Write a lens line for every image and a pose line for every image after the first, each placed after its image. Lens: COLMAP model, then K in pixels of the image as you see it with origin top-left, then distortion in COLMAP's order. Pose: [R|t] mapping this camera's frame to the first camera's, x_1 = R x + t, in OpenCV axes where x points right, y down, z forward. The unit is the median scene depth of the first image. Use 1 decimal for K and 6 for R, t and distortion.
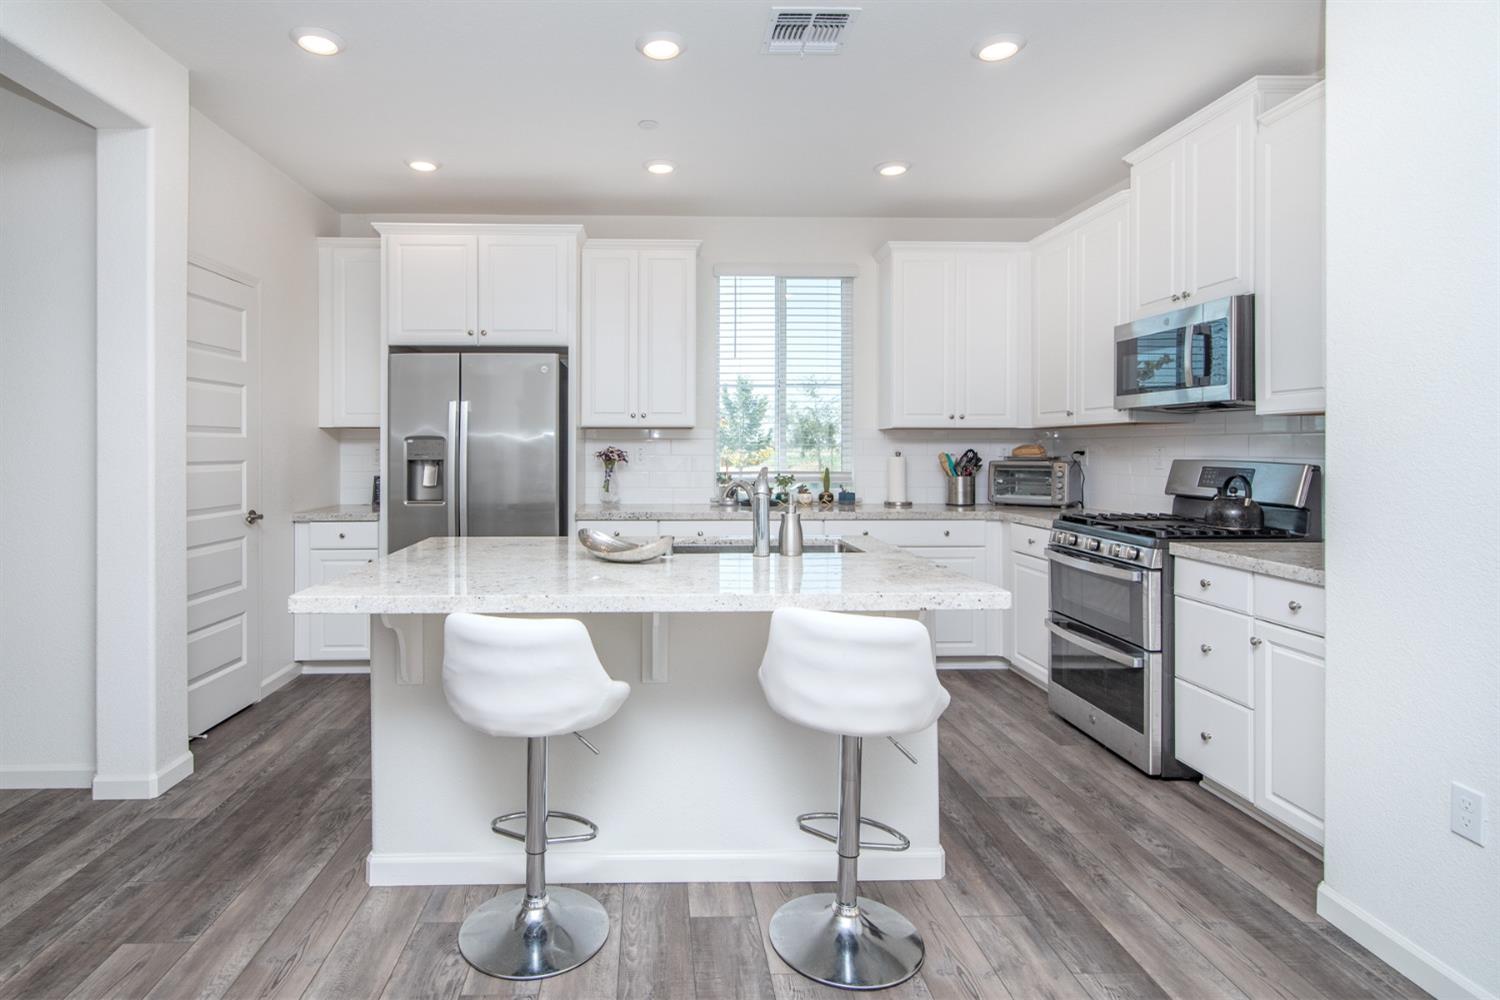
lens RADIAL K [[806.8, 0, 689.3], [0, 806.8, 456.0], [0, 0, 1]] dist [-0.002903, 0.001113]
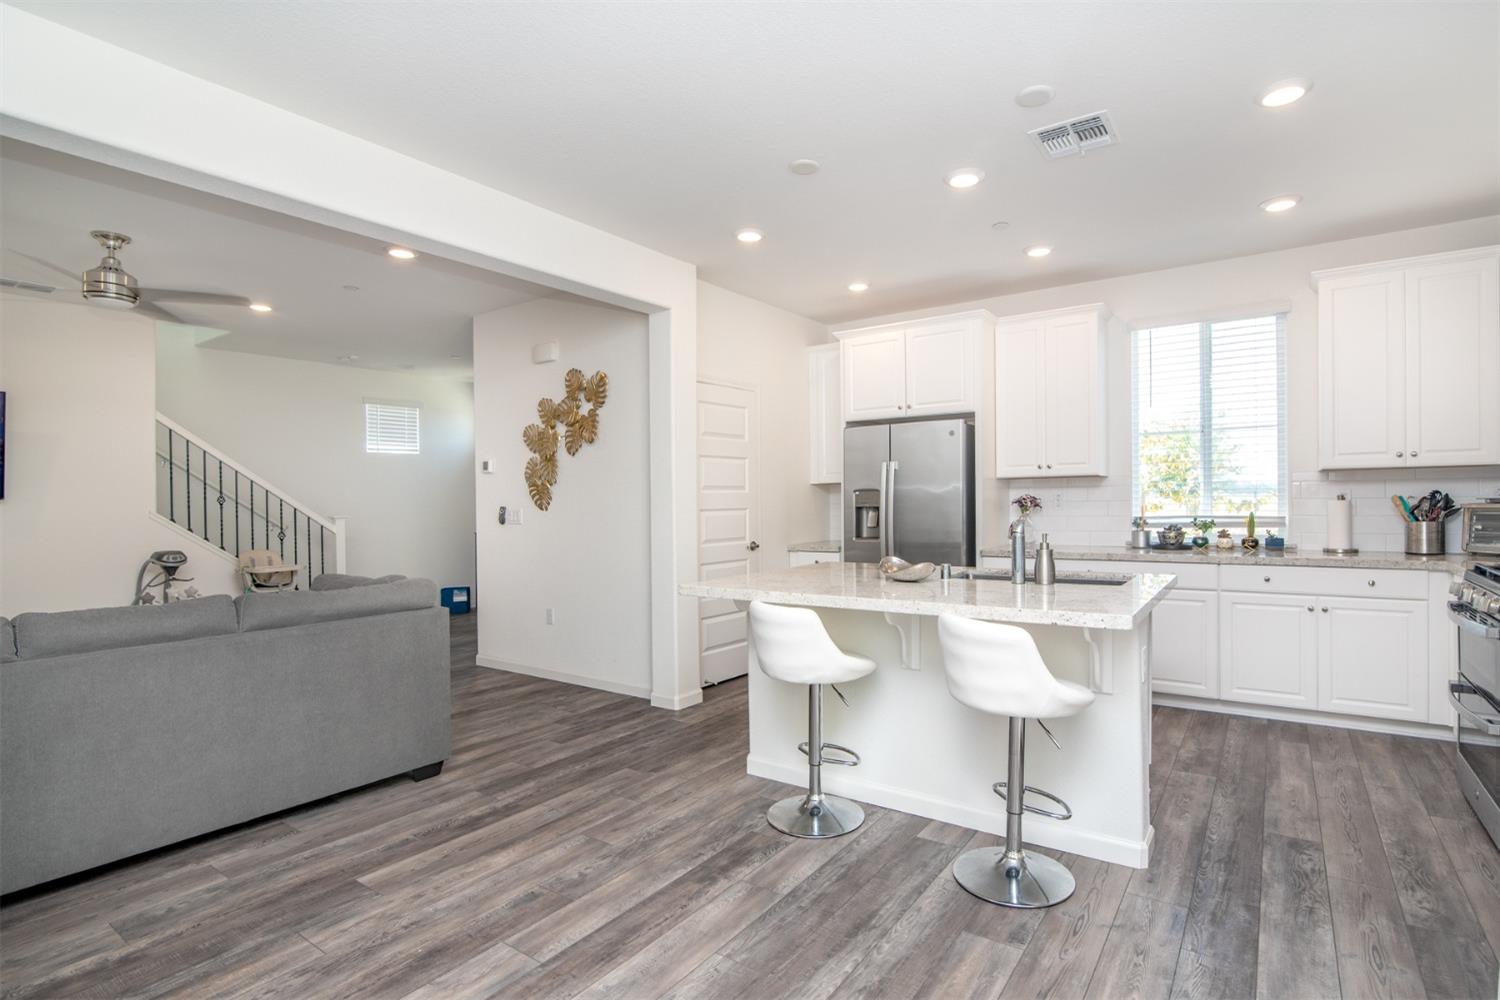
lens RADIAL K [[748.0, 0, 753.9], [0, 748.0, 508.6], [0, 0, 1]] dist [-0.034090, -0.000435]
pose [[0.794902, -0.005005, -0.606718, 0.277430], [0.009816, 0.999941, 0.004611, 0.000245], [0.606659, -0.009621, 0.794904, -0.088117]]
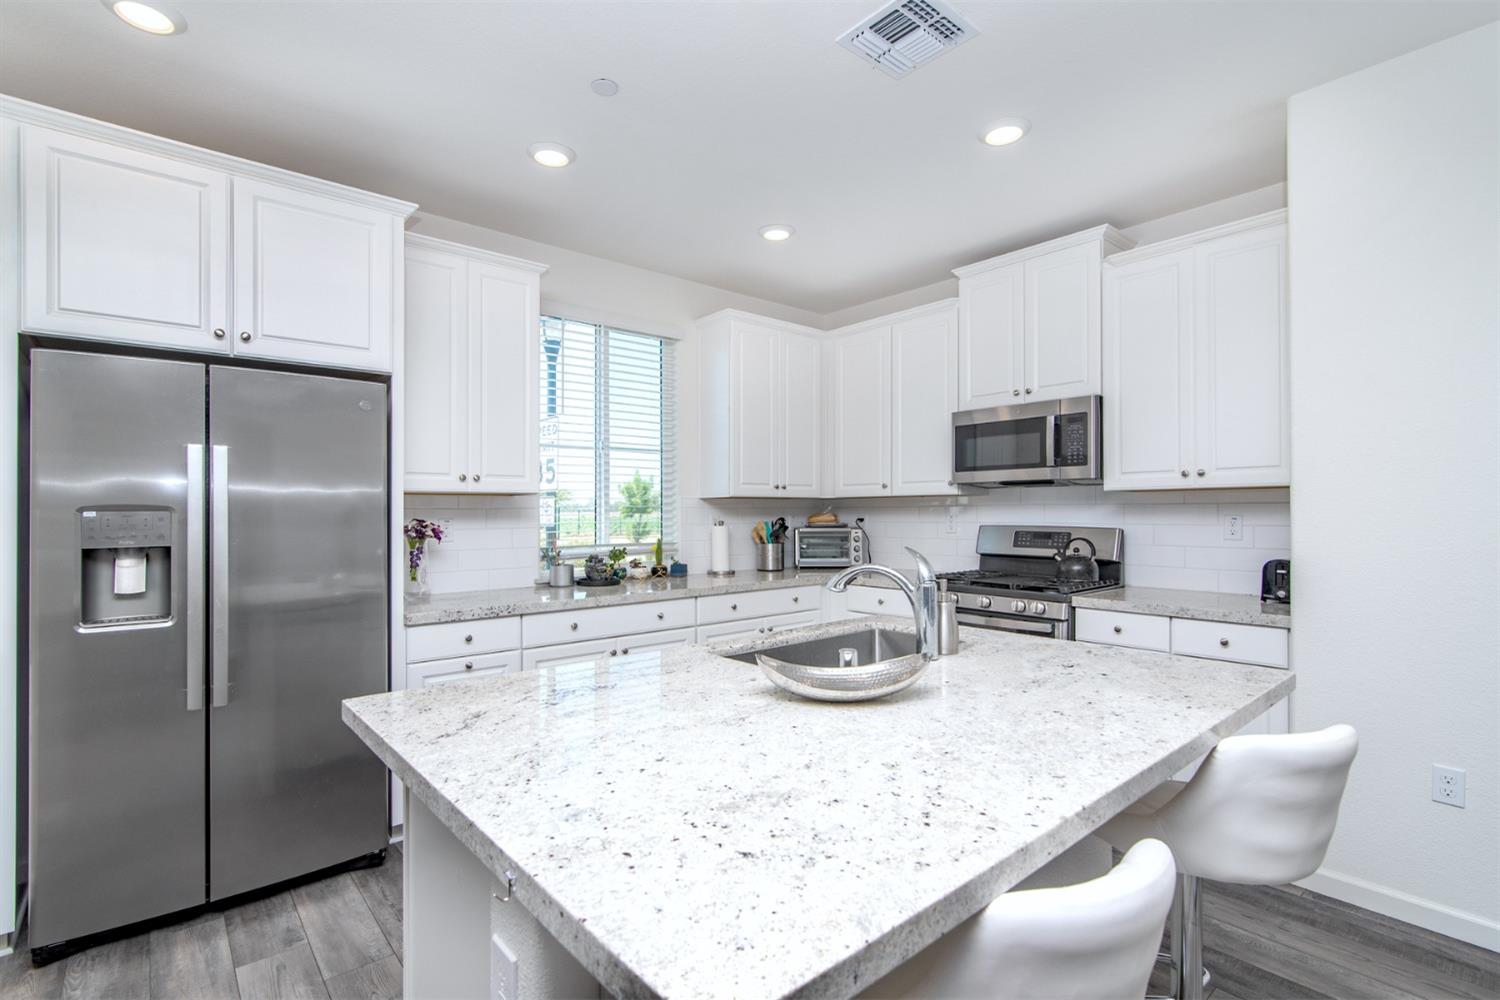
lens RADIAL K [[695.5, 0, 747.5], [0, 695.5, 510.2], [0, 0, 1]] dist [-0.000148, -0.000246]
pose [[0.775599, -0.003104, 0.631218, -0.309706], [0.011591, 0.999889, -0.009325, -0.011683], [-0.631119, 0.014549, 0.775549, 0.367392]]
